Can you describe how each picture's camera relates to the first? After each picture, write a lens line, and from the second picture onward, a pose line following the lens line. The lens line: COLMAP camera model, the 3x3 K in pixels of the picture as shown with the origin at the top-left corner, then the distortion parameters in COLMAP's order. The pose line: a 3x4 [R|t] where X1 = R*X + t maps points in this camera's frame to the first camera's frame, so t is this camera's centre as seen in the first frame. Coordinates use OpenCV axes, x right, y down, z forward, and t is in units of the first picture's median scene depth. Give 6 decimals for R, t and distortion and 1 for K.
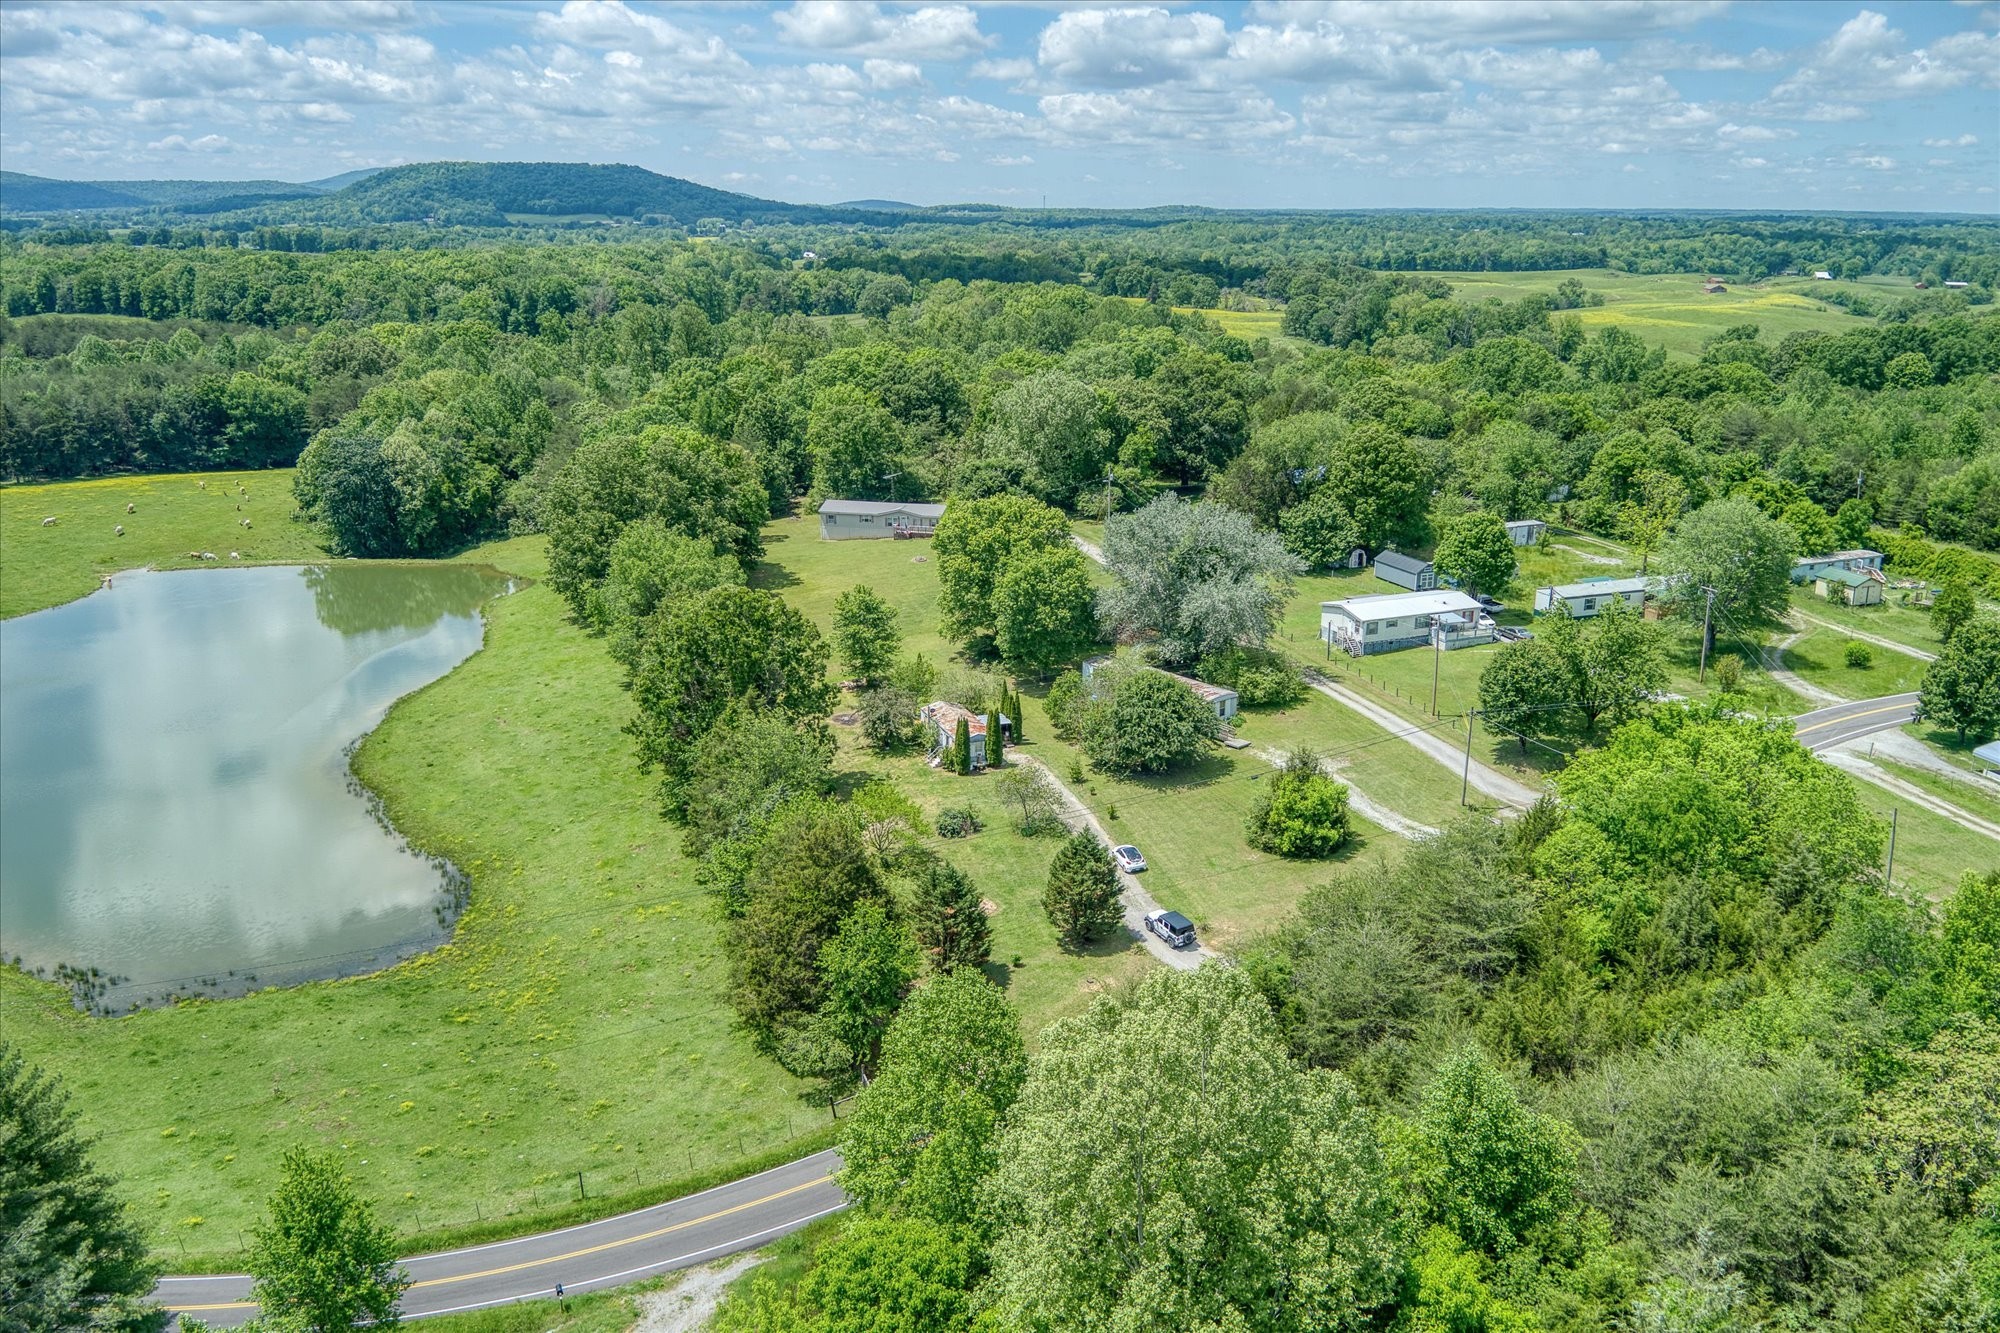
lens RADIAL K [[1508.0, 0, 1009.9], [0, 1508.0, 694.7], [0, 0, 1]] dist [0.062119, -0.132703]
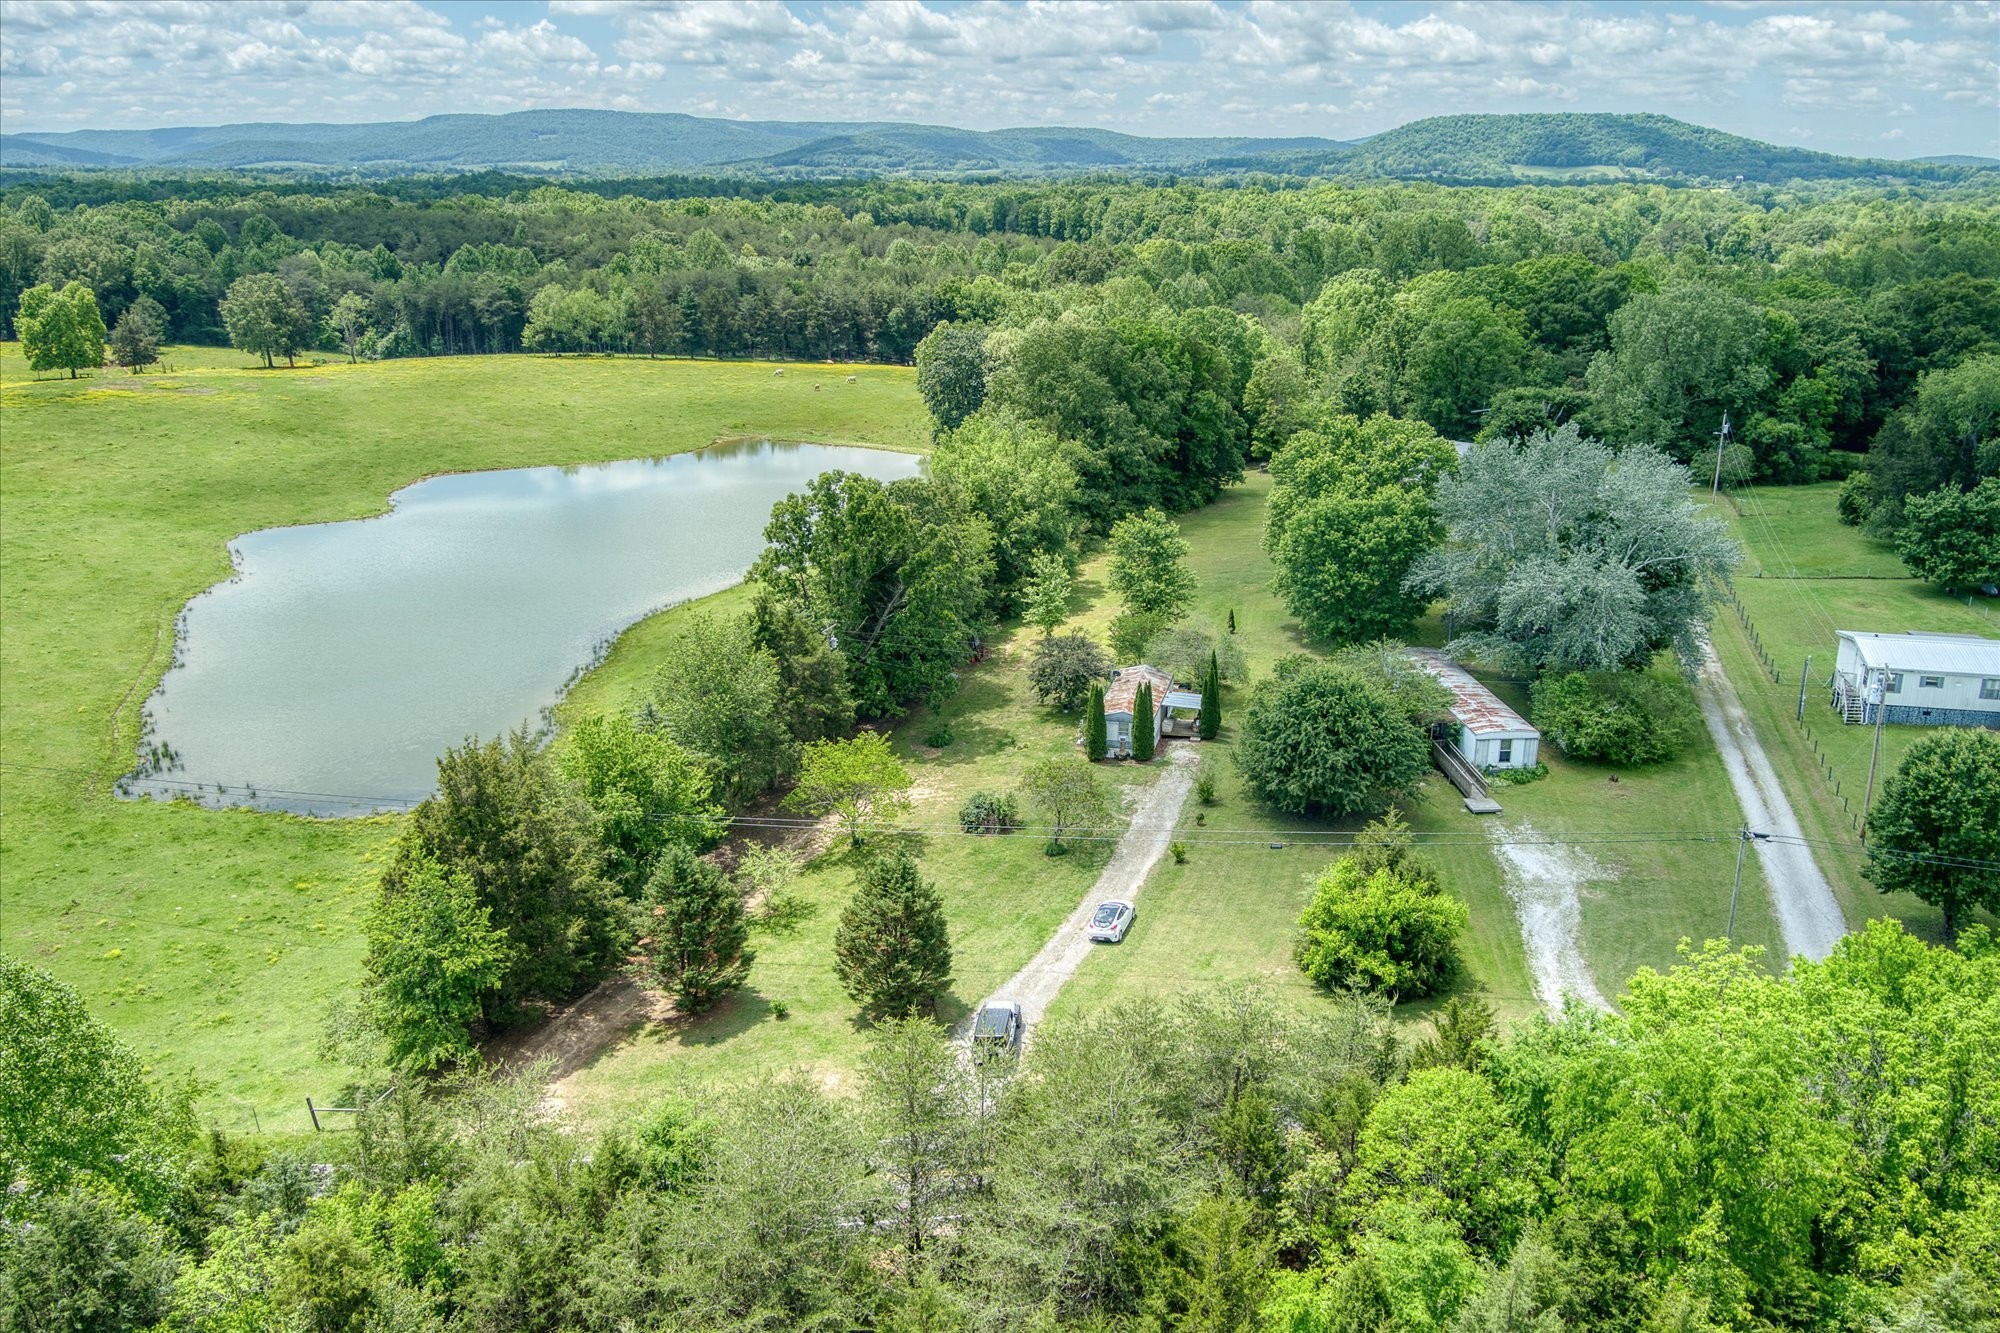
lens RADIAL K [[1506.3, 0, 1028.5], [0, 1506.3, 698.8], [0, 0, 1]] dist [0.084847, -0.179204]
pose [[0.815759, 0.187408, -0.547189, 0.245118], [-0.172456, 0.981831, 0.079168, -0.021961], [0.552083, 0.029784, 0.833257, 0.254427]]
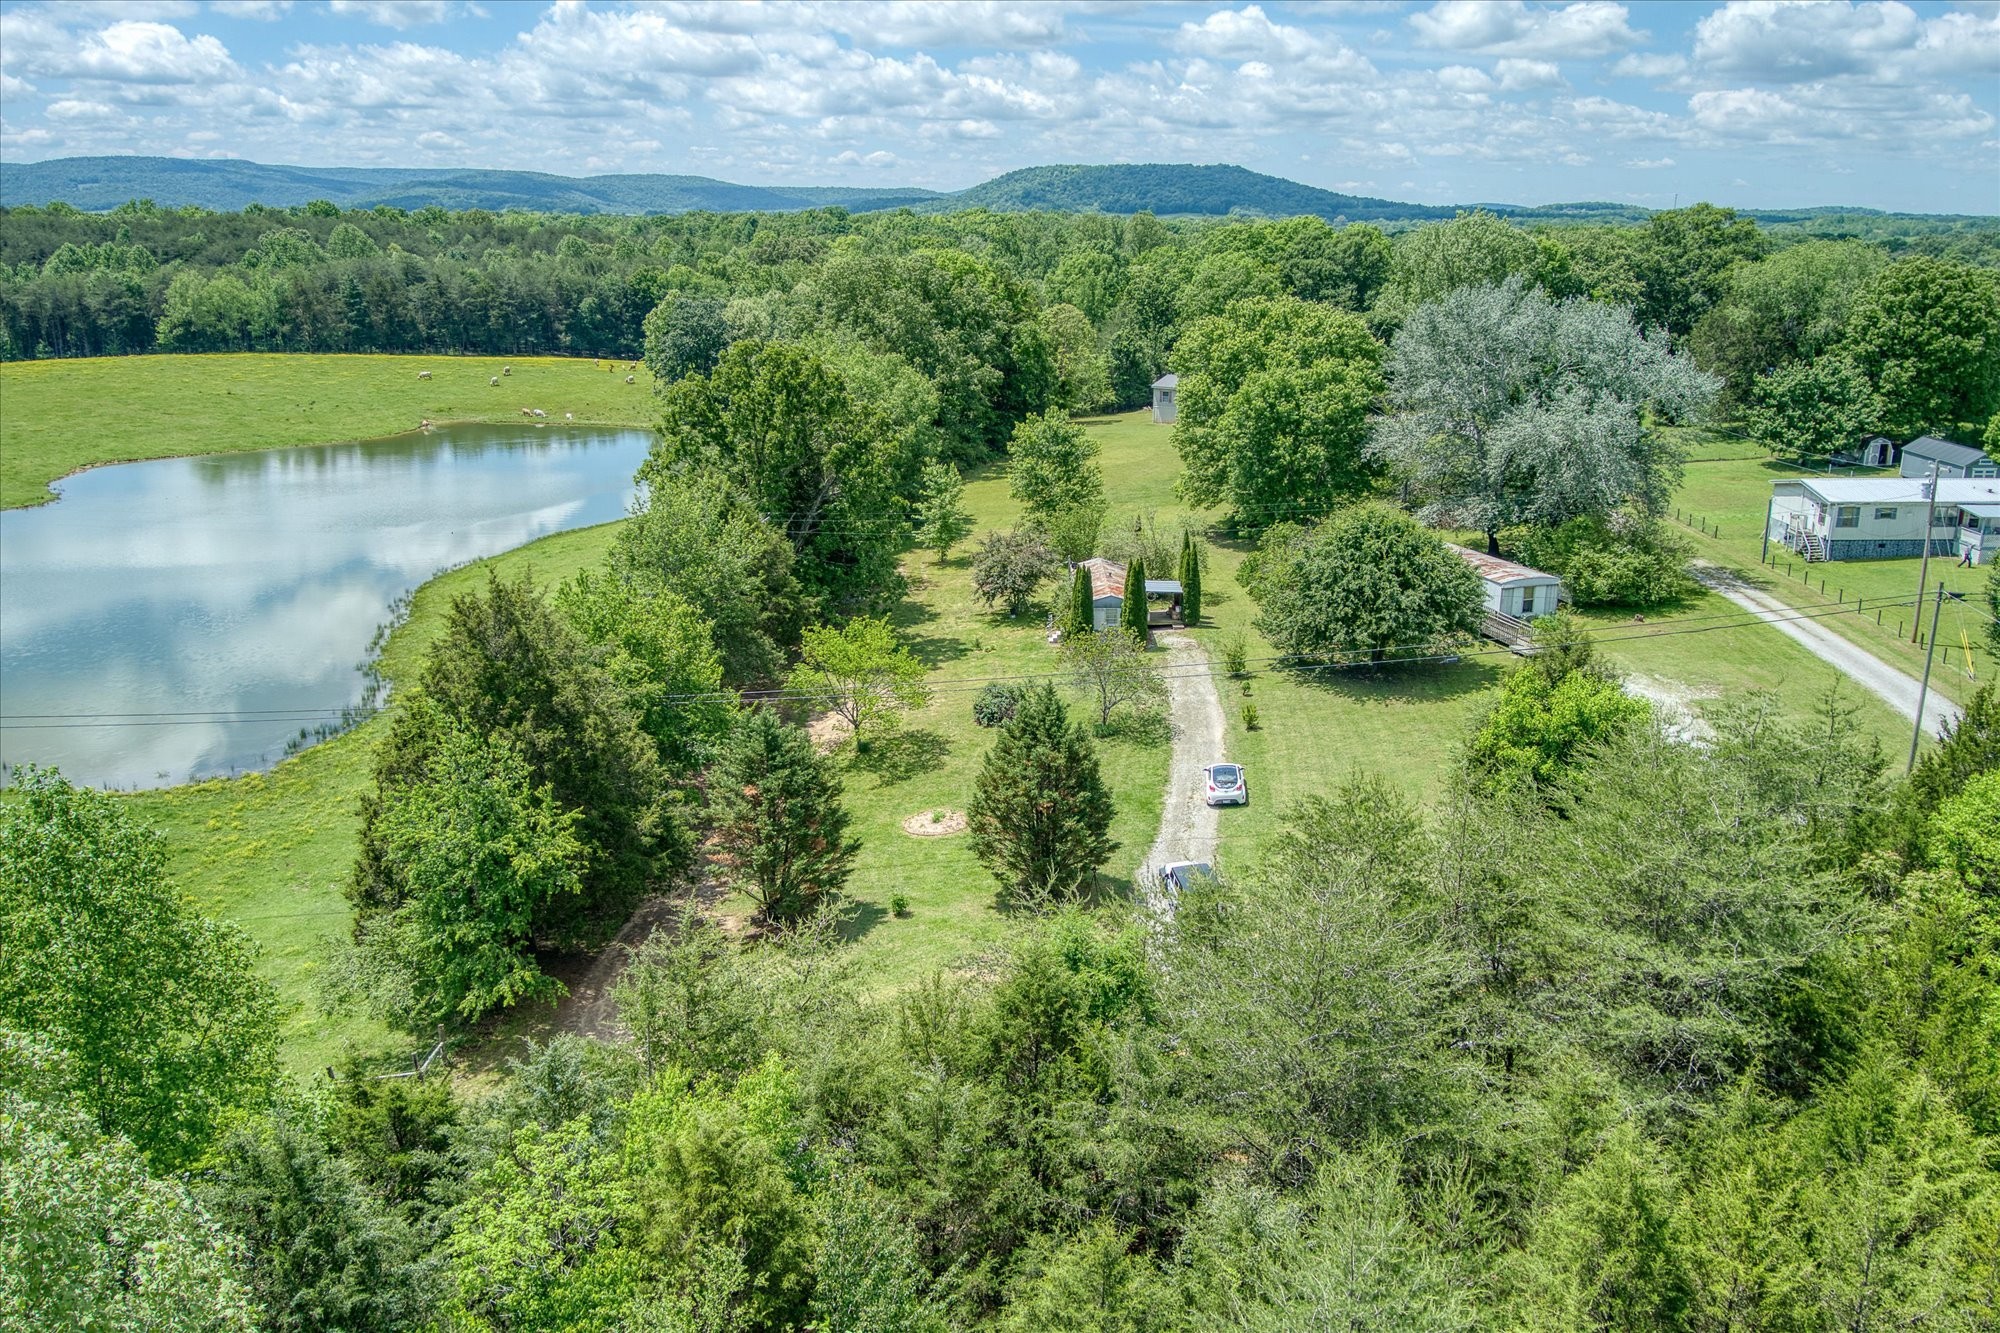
lens RADIAL K [[1506.3, 0, 1028.5], [0, 1506.3, 698.8], [0, 0, 1]] dist [0.084847, -0.179204]
pose [[0.932875, 0.106343, -0.344145, 0.125773], [-0.107344, 0.994090, 0.016204, 0.045825], [0.343835, 0.021826, 0.938777, 0.262226]]
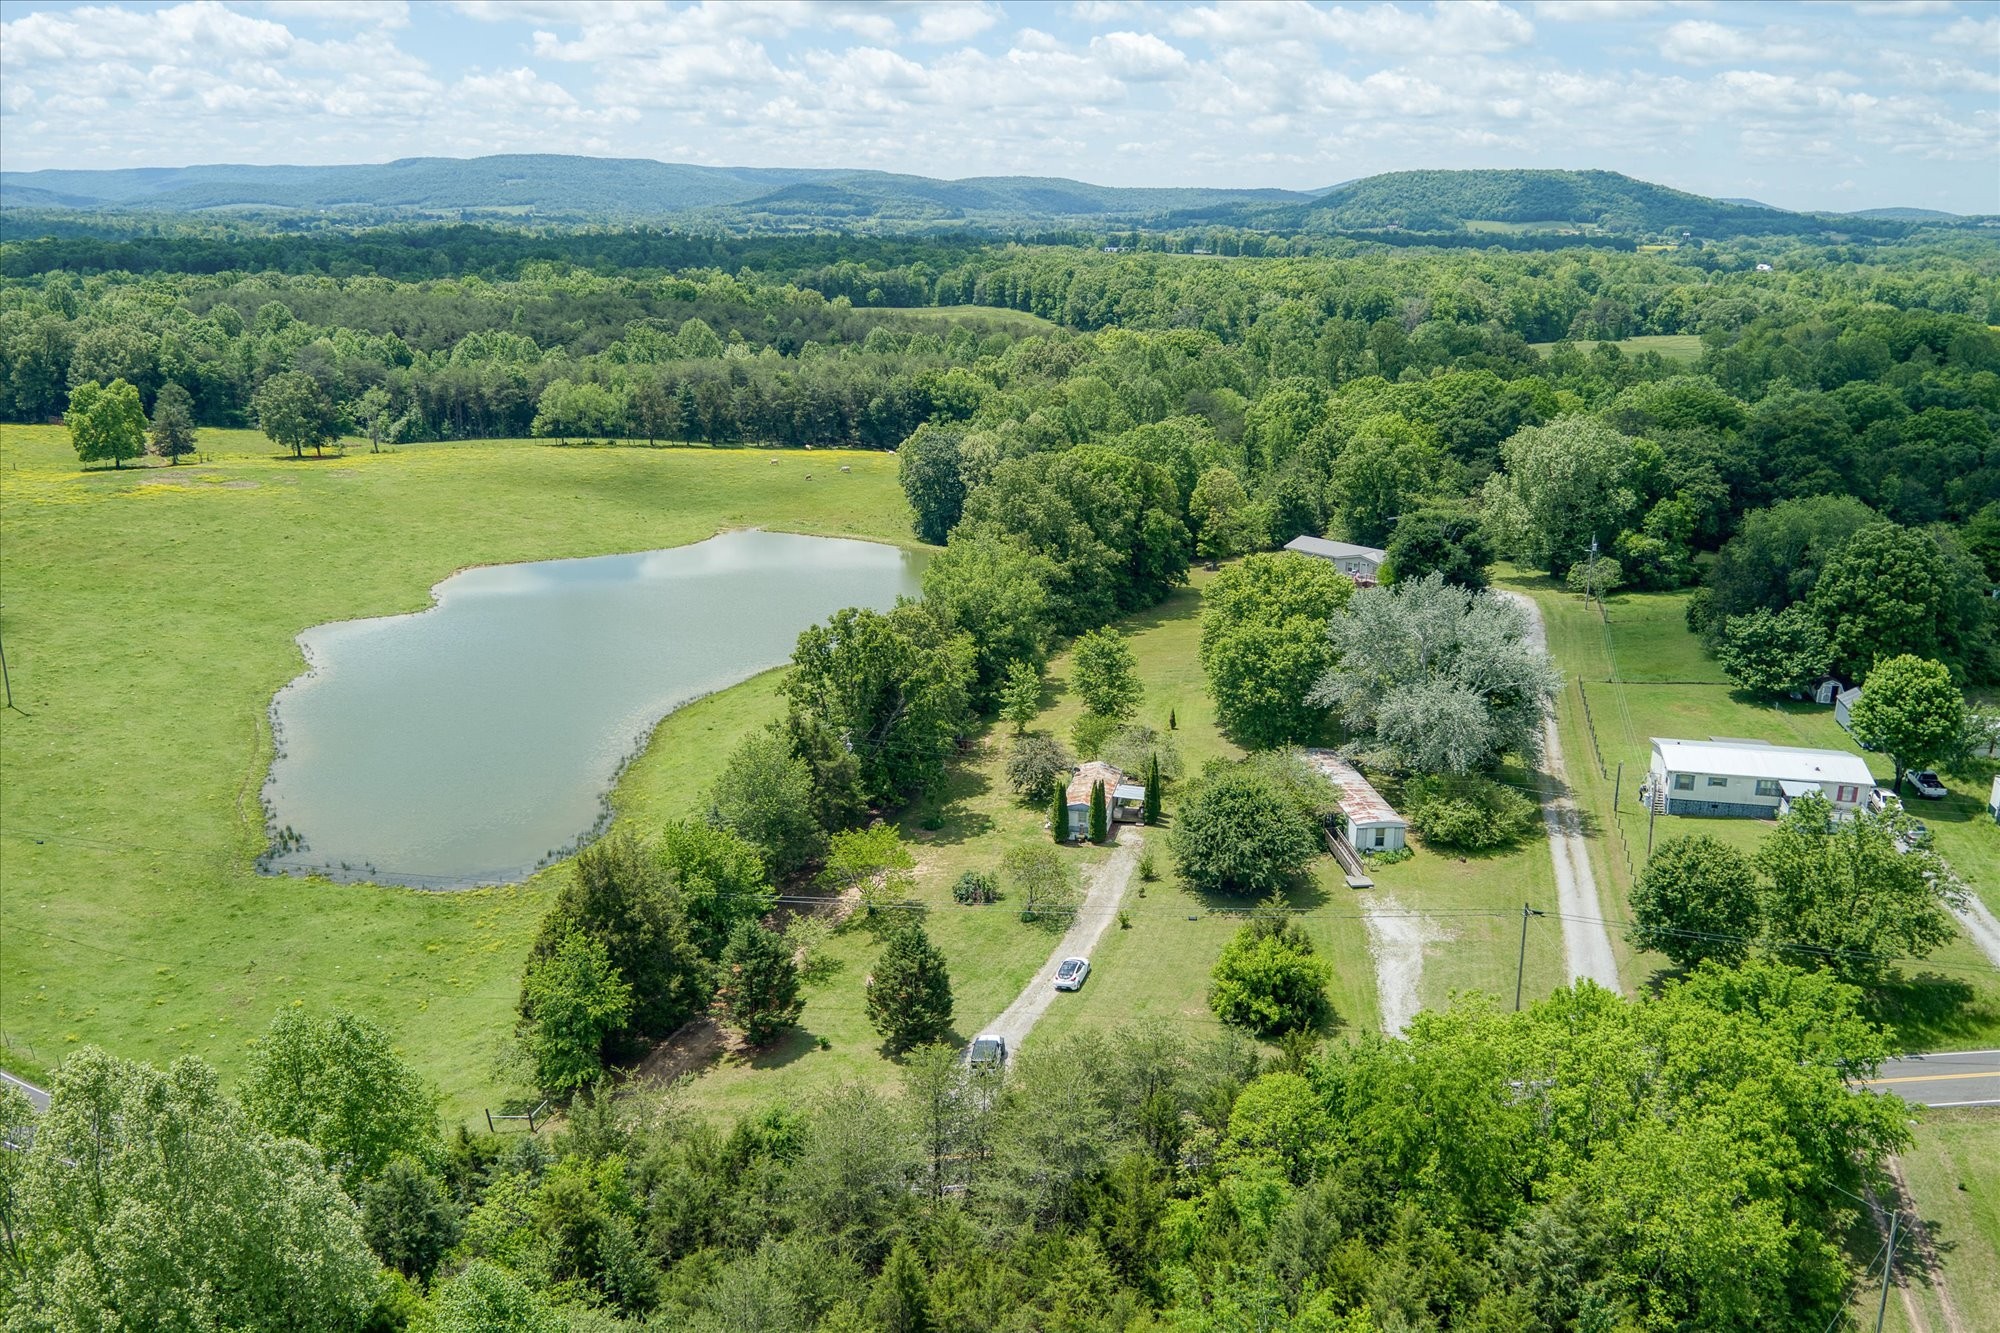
lens RADIAL K [[1506.3, 0, 1028.5], [0, 1506.3, 698.8], [0, 0, 1]] dist [0.084847, -0.179204]
pose [[0.828089, 0.172889, -0.533271, 0.309093], [-0.173779, 0.983564, 0.049024, -0.054937], [0.532982, 0.052075, 0.844523, 0.139919]]
